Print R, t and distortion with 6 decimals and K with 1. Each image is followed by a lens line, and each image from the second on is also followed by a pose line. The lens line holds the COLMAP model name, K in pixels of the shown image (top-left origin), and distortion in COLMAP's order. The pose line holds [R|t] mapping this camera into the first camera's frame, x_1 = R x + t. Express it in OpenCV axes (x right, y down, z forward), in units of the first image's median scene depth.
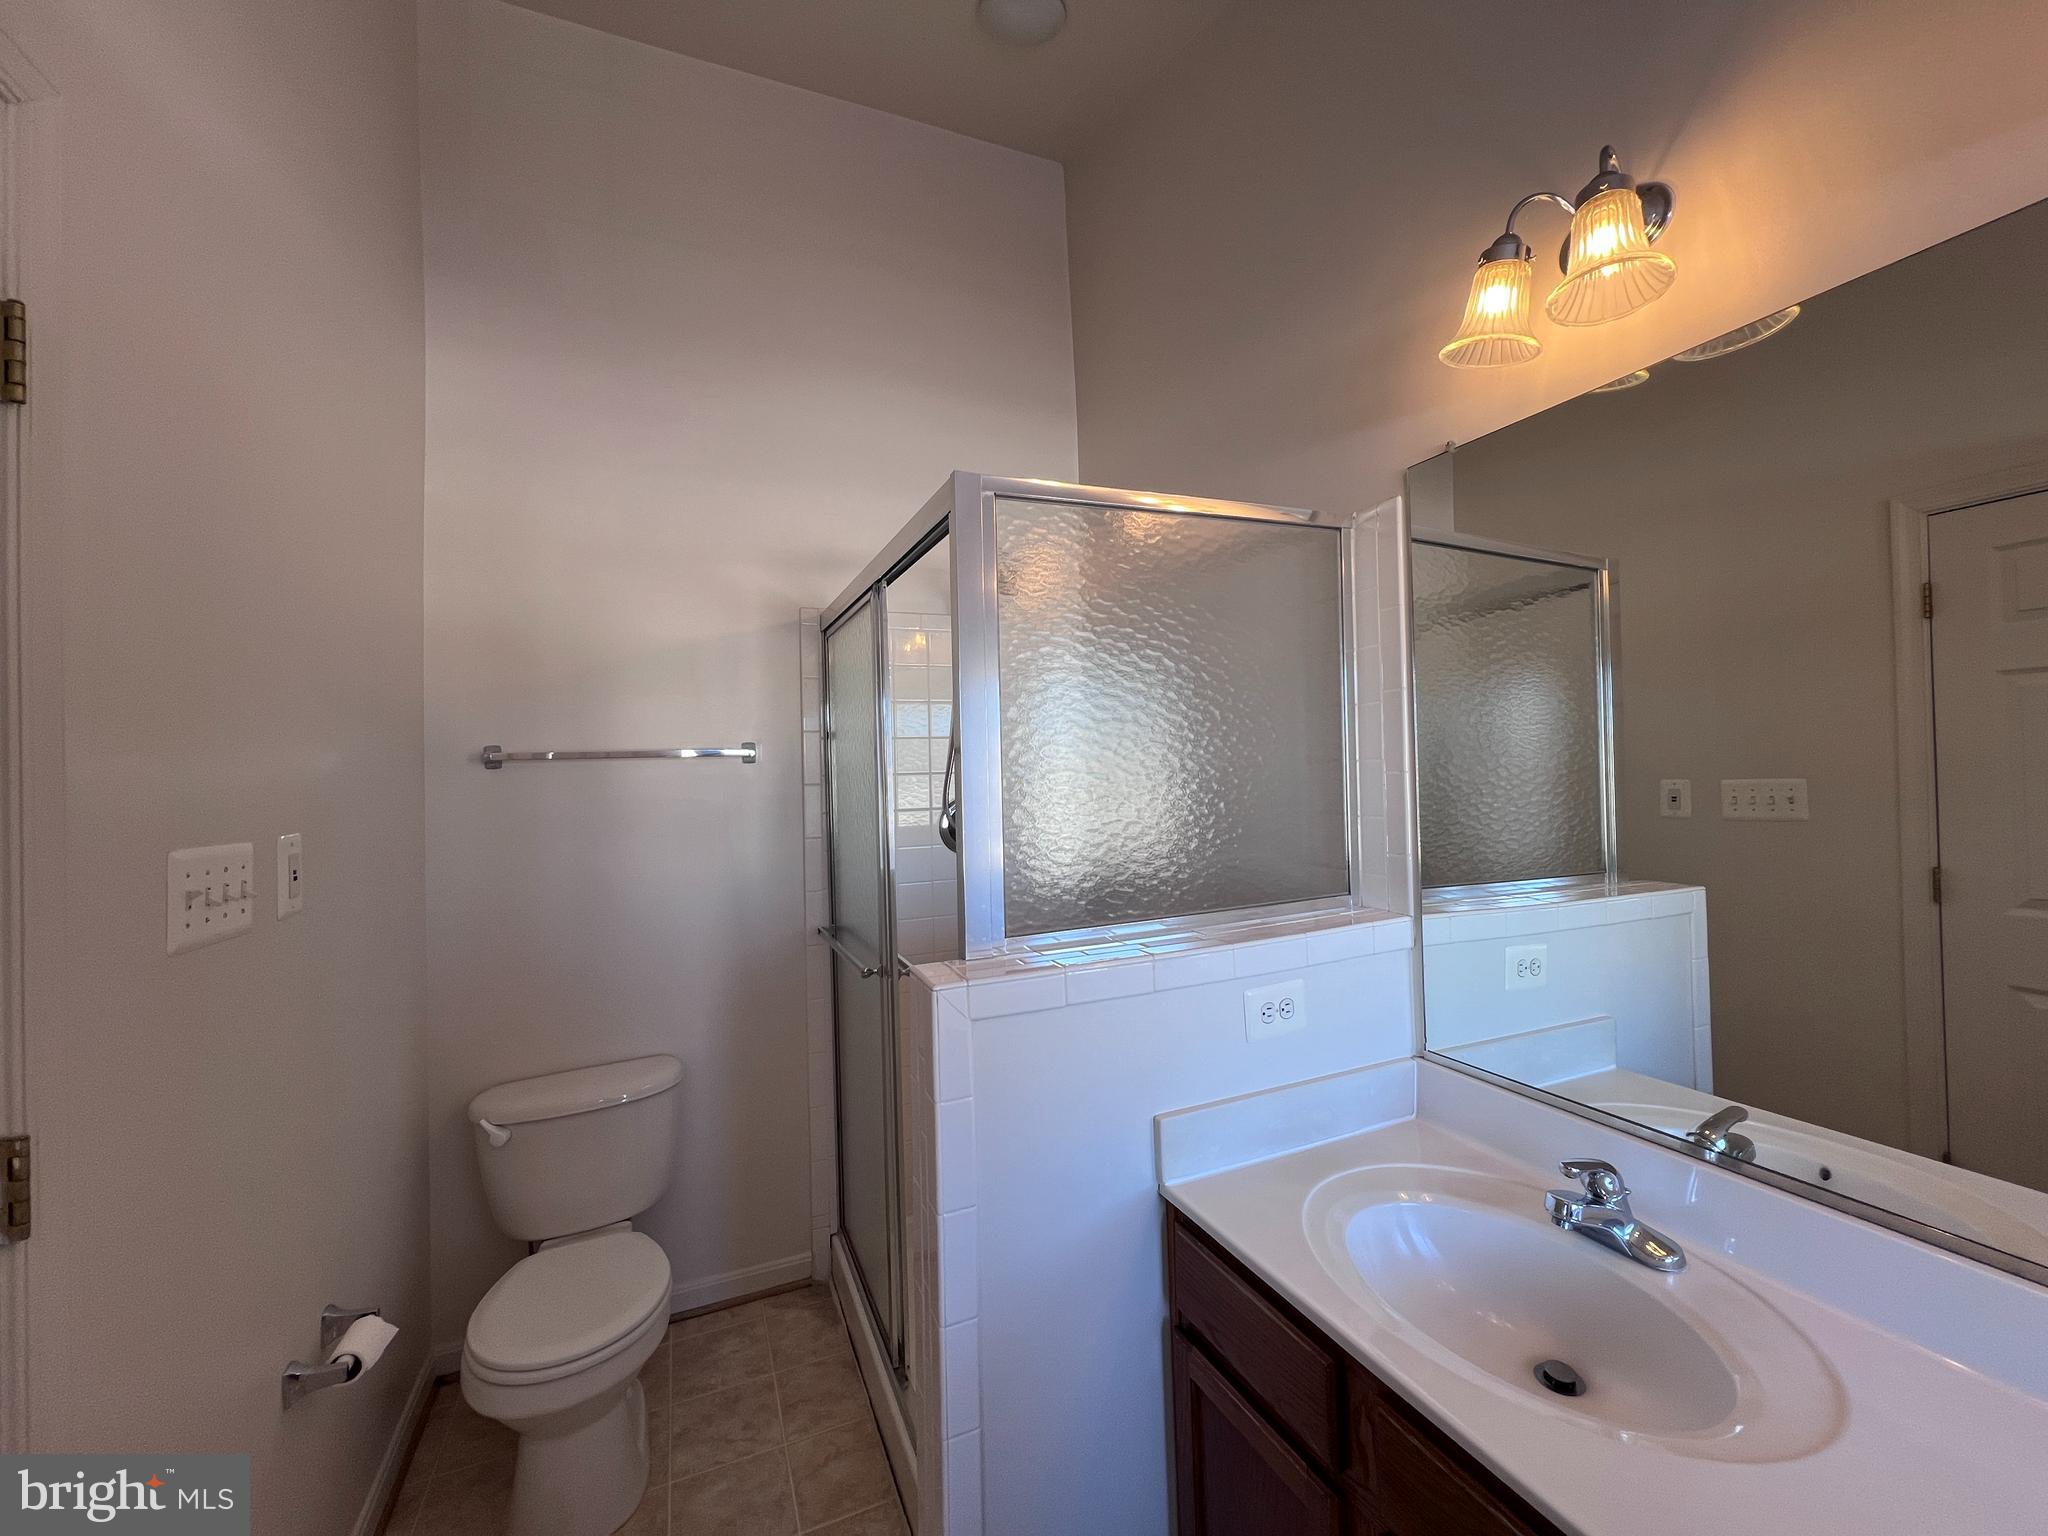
lens RADIAL K [[820.6, 0, 1020.2], [0, 820.6, 753.6], [0, 0, 1]] dist [-0.002072, 0.000234]
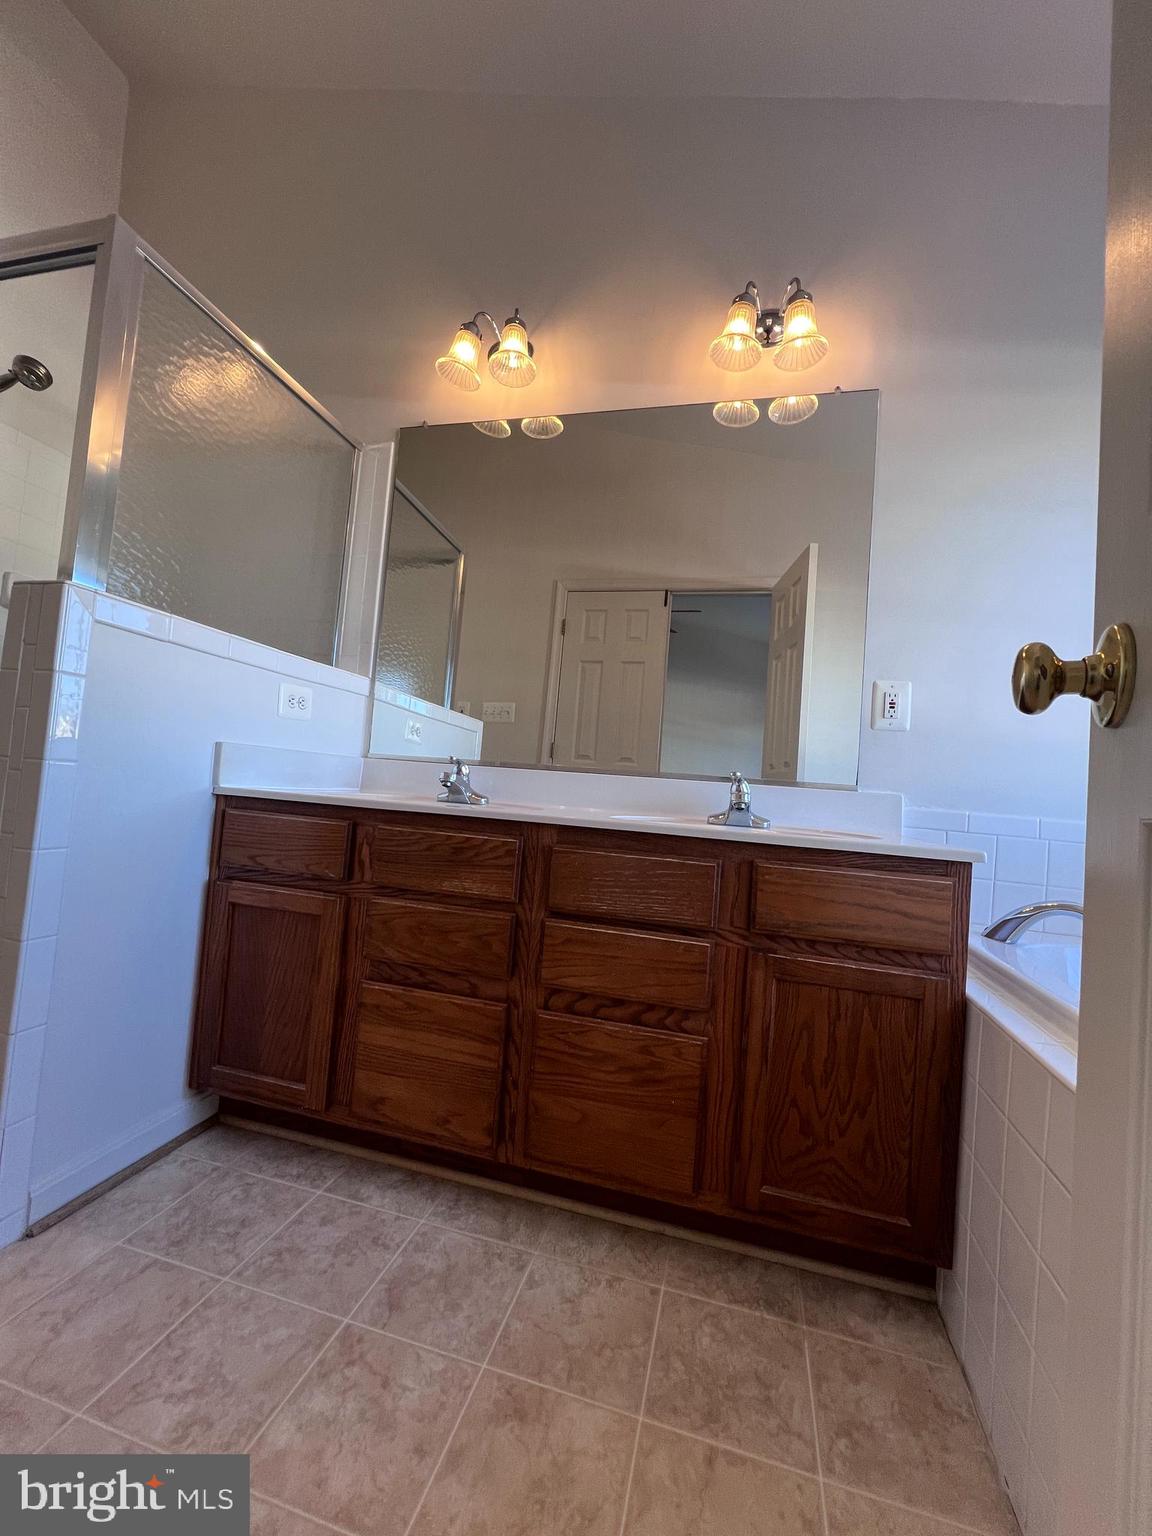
lens RADIAL K [[608.7, 0, 586.2], [0, 608.7, 757.8], [0, 0, 1]] dist [-0.004668, 0.000520]
pose [[0.597408, 0.108484, 0.794566, -0.275183], [-0.103377, 0.992959, -0.057845, 0.428543], [-0.795247, -0.047583, 0.604416, -0.161899]]
